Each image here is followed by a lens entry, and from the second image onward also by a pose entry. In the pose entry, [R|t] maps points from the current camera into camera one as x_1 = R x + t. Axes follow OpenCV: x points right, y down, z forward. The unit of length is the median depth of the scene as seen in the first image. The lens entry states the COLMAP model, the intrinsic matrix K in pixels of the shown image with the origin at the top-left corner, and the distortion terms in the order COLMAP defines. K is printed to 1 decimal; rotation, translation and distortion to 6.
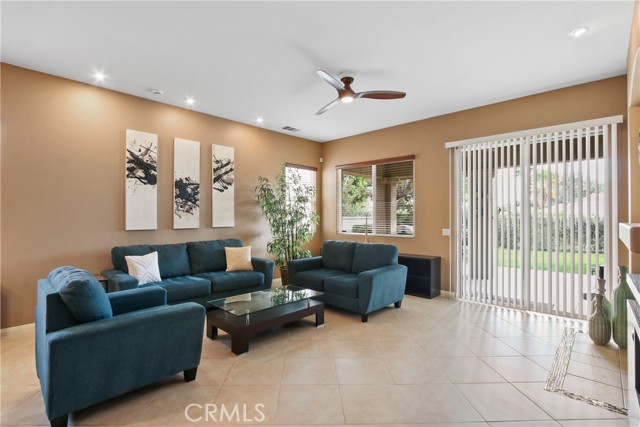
lens RADIAL K [[299.0, 0, 318.4], [0, 299.0, 214.3], [0, 0, 1]] dist [-0.012703, 0.000064]
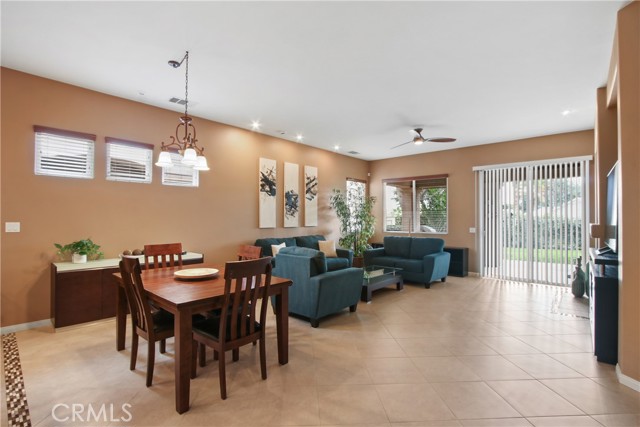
lens RADIAL K [[299.0, 0, 319.0], [0, 299.0, 214.1], [0, 0, 1]] dist [-0.012703, 0.000064]
pose [[0.999465, 0.003424, 0.032527, -0.351174], [-0.003165, 0.999963, -0.007994, -0.002057], [-0.032554, 0.007887, 0.999439, -0.389164]]
